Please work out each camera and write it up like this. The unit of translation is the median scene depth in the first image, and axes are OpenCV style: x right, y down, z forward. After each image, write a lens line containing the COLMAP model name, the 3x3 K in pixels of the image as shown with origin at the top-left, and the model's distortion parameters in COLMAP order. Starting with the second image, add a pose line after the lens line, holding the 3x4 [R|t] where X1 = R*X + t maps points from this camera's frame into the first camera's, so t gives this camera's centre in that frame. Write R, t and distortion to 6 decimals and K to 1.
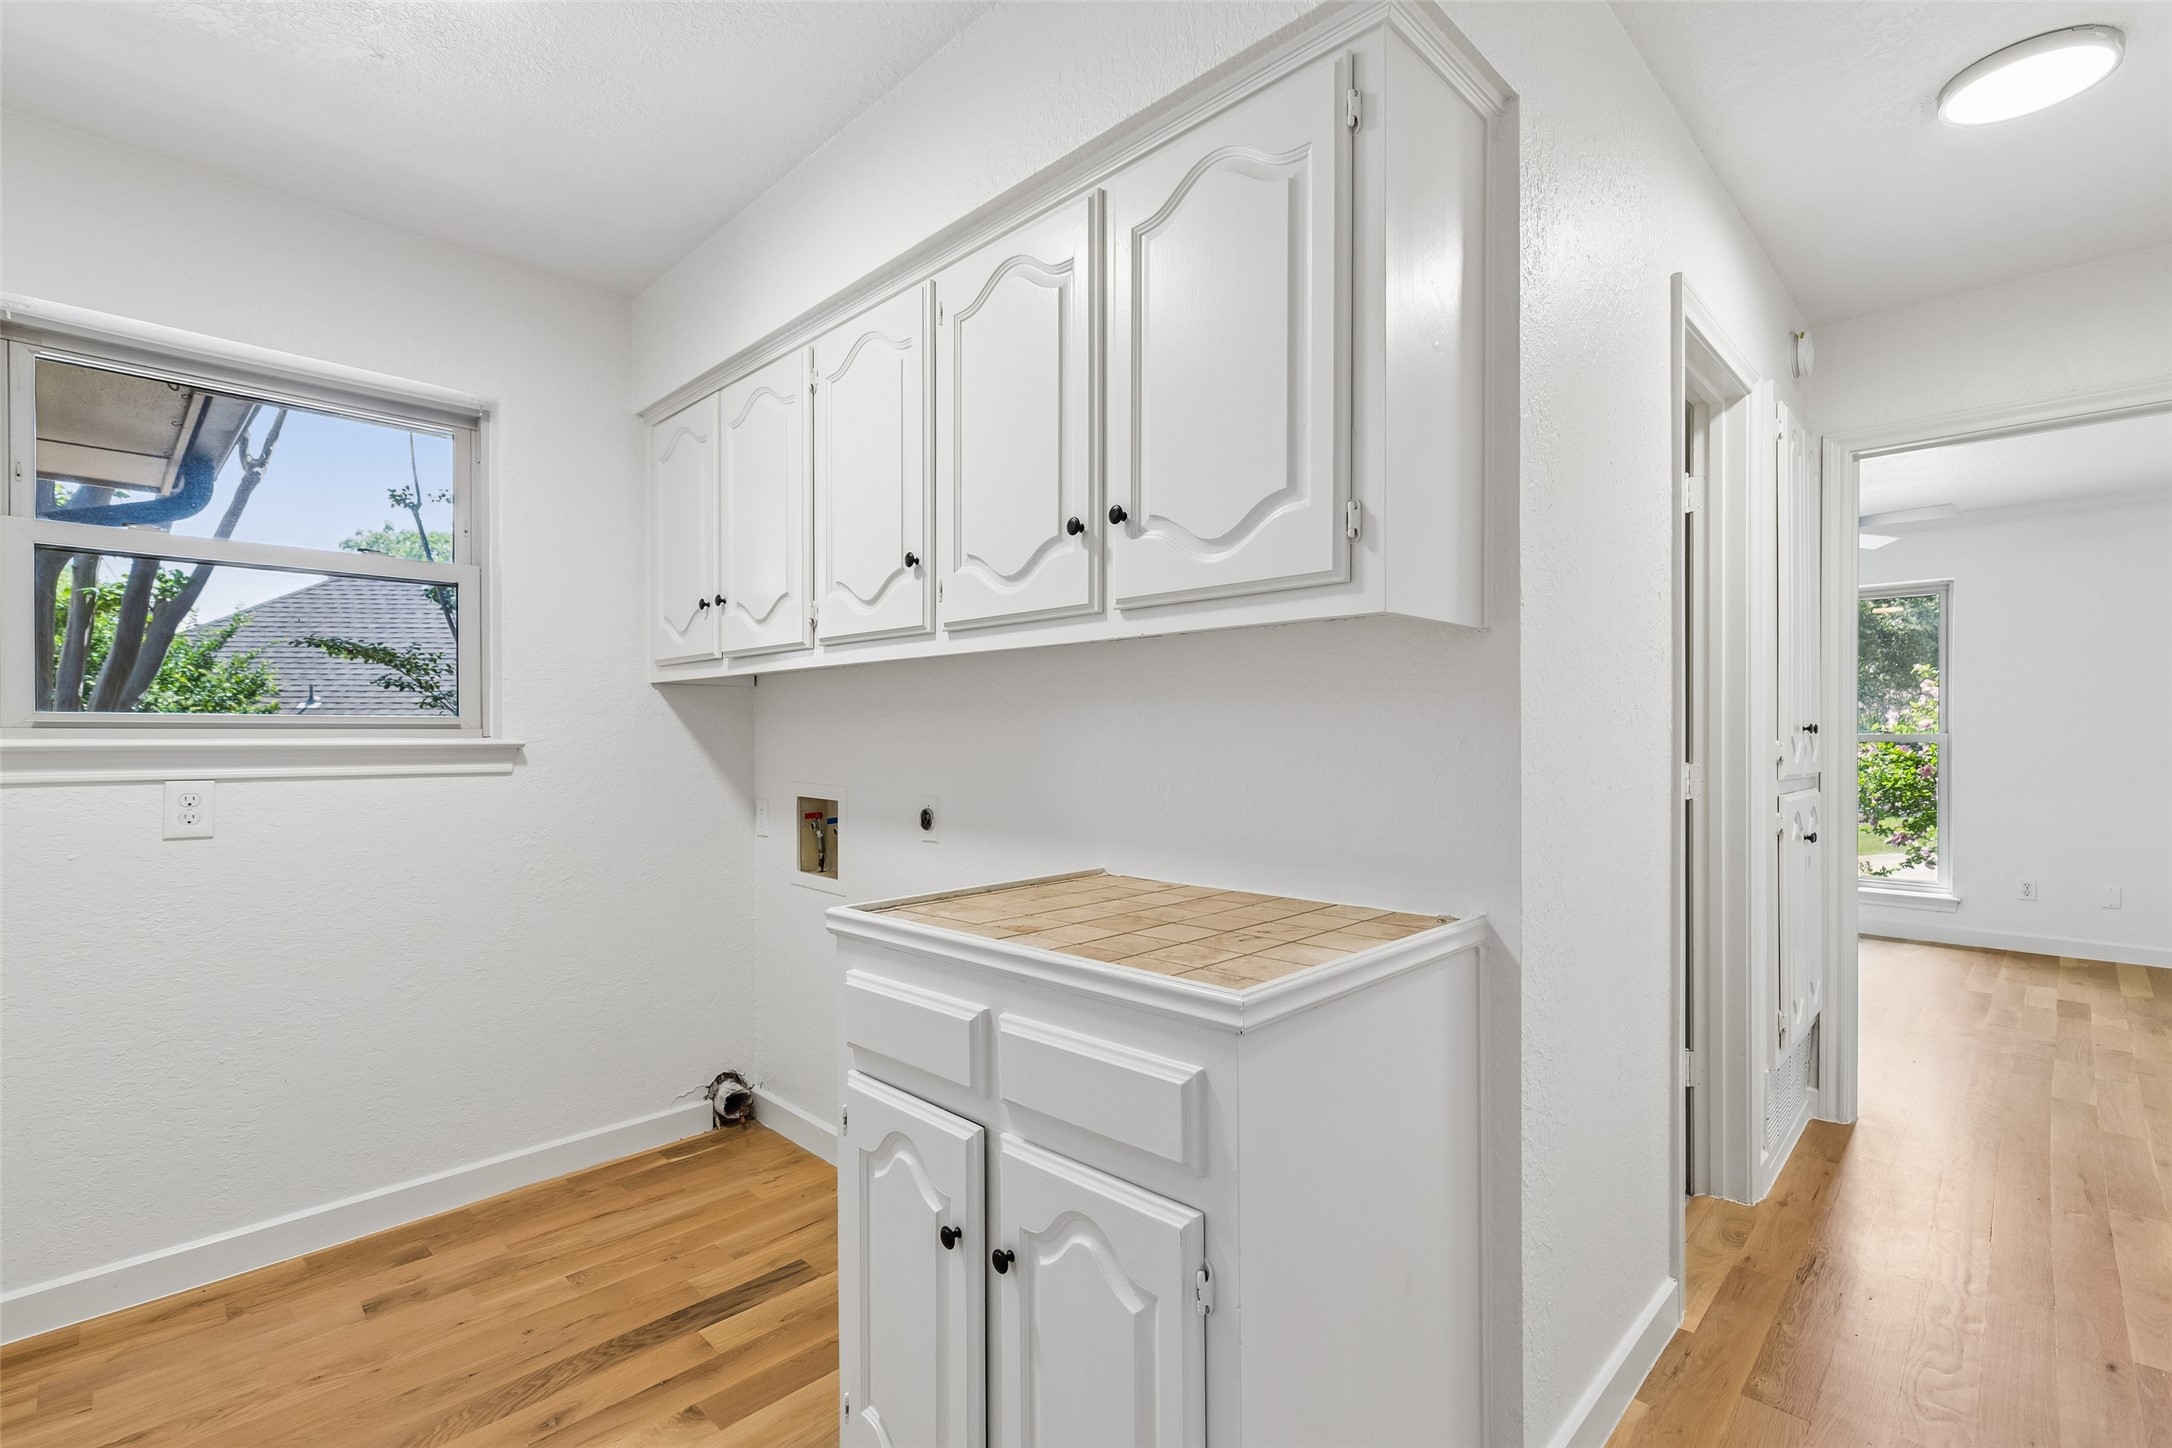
lens RADIAL K [[983.8, 0, 1092.8], [0, 983.8, 727.3], [0, 0, 1]] dist [0.002269, -0.000935]
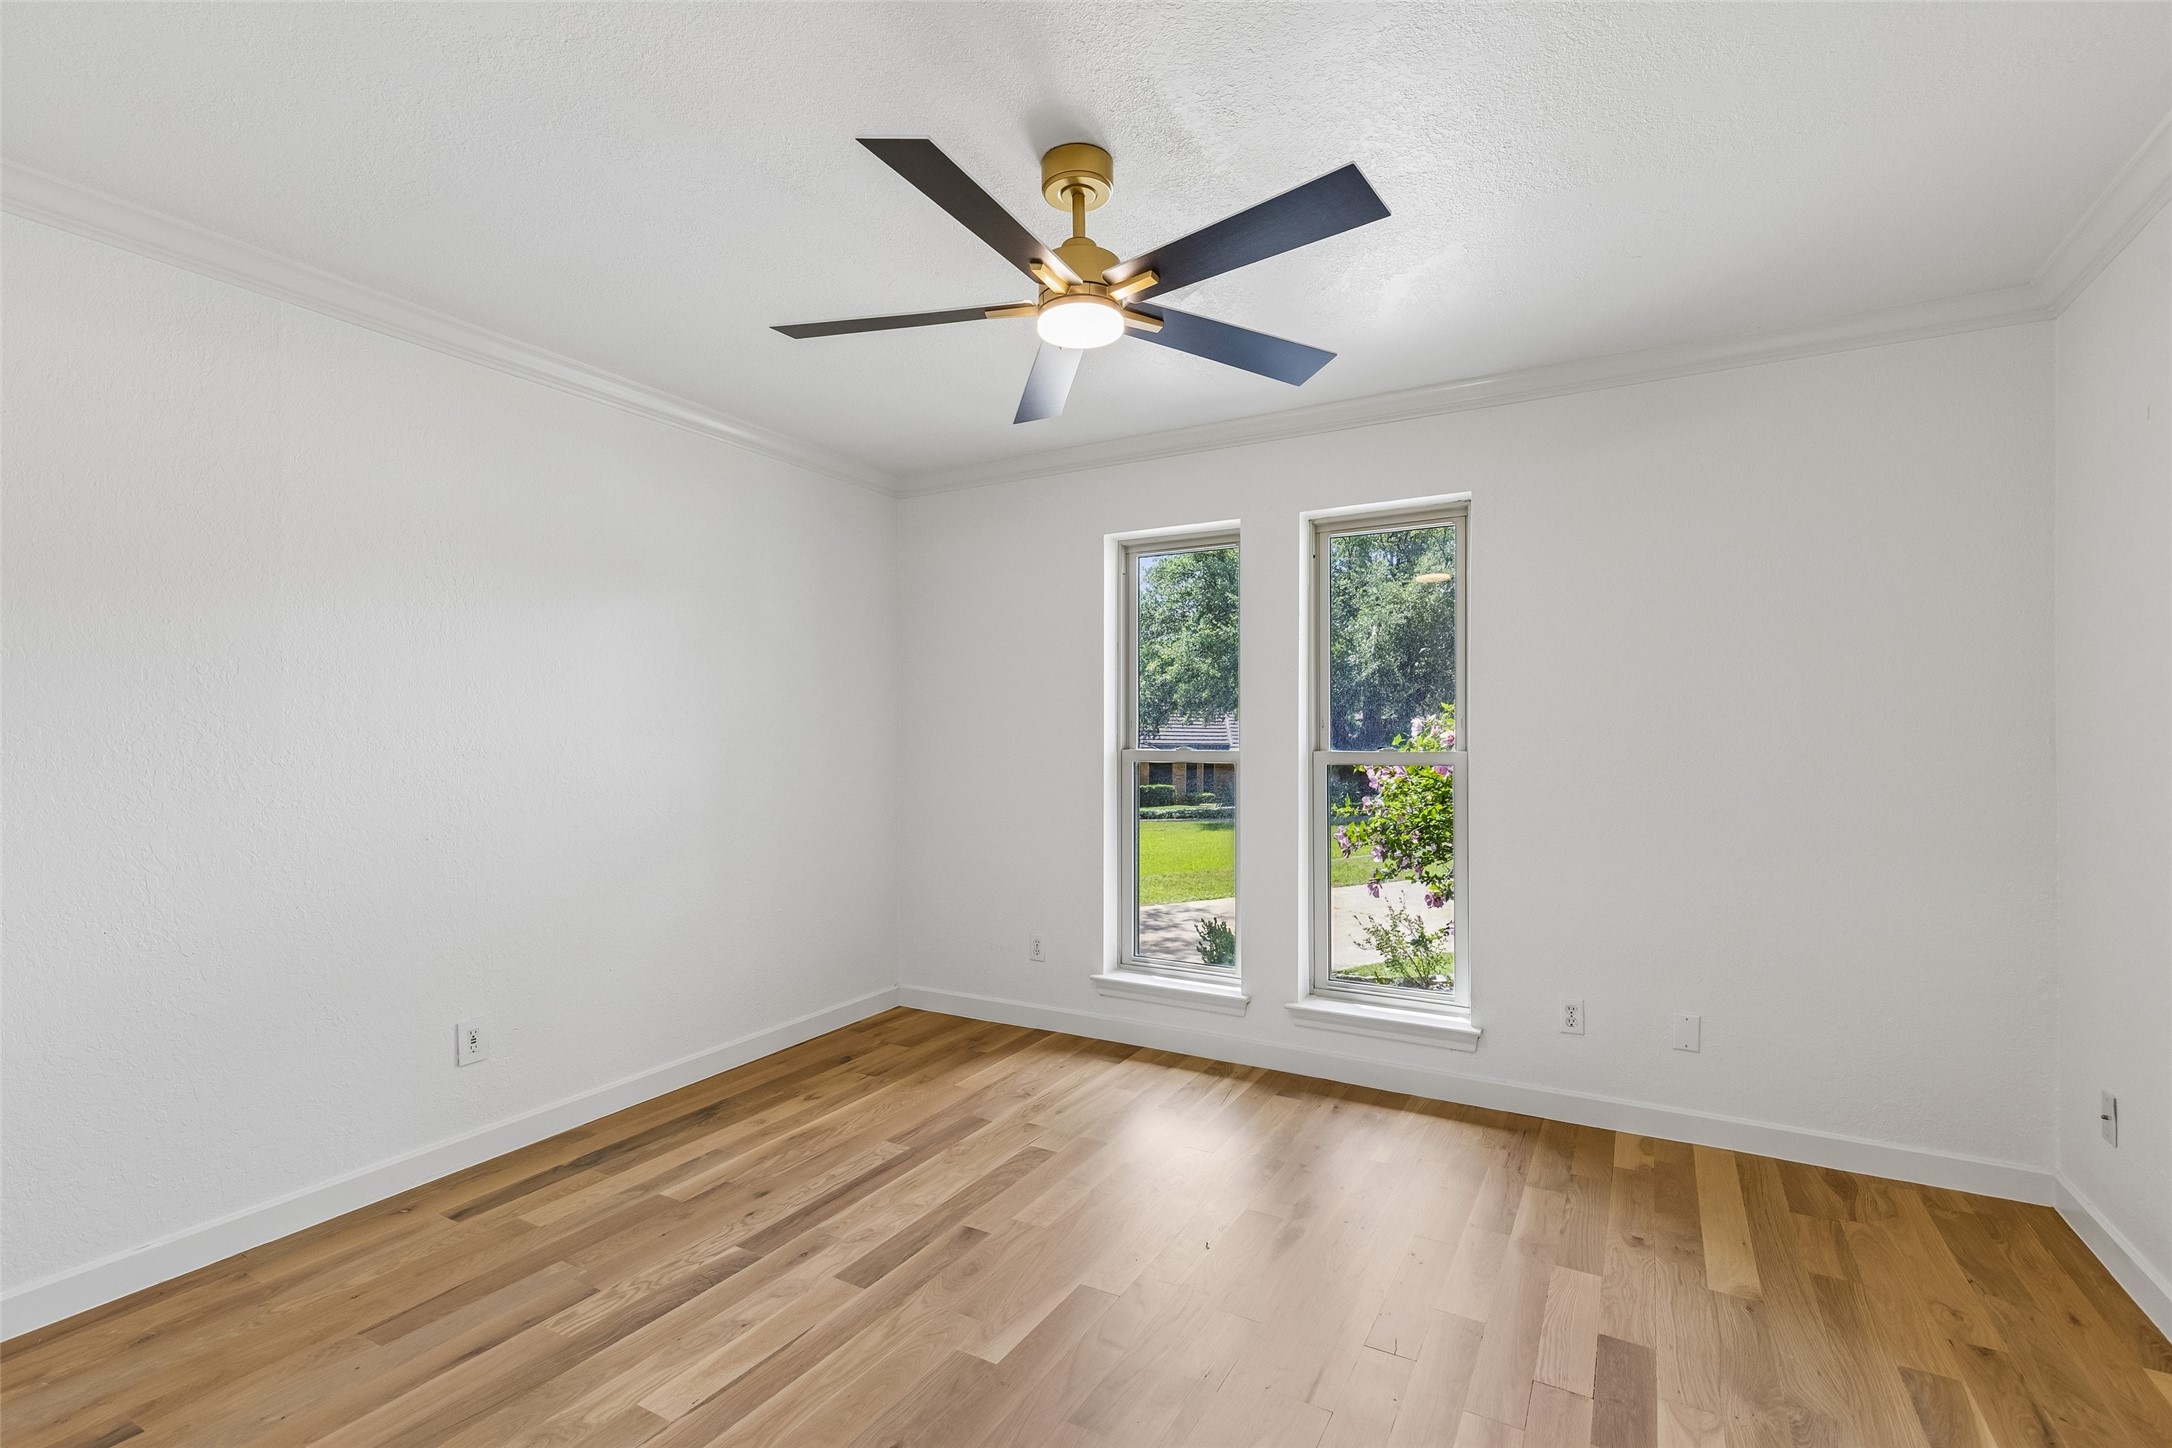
lens RADIAL K [[983.8, 0, 1083.0], [0, 983.8, 732.9], [0, 0, 1]] dist [0.002269, -0.000935]
pose [[0.965846, 0.000080, 0.259116, 0.494041], [0.000032, 1.000000, -0.000429, -0.006668], [-0.259116, 0.000423, 0.965846, 0.486717]]
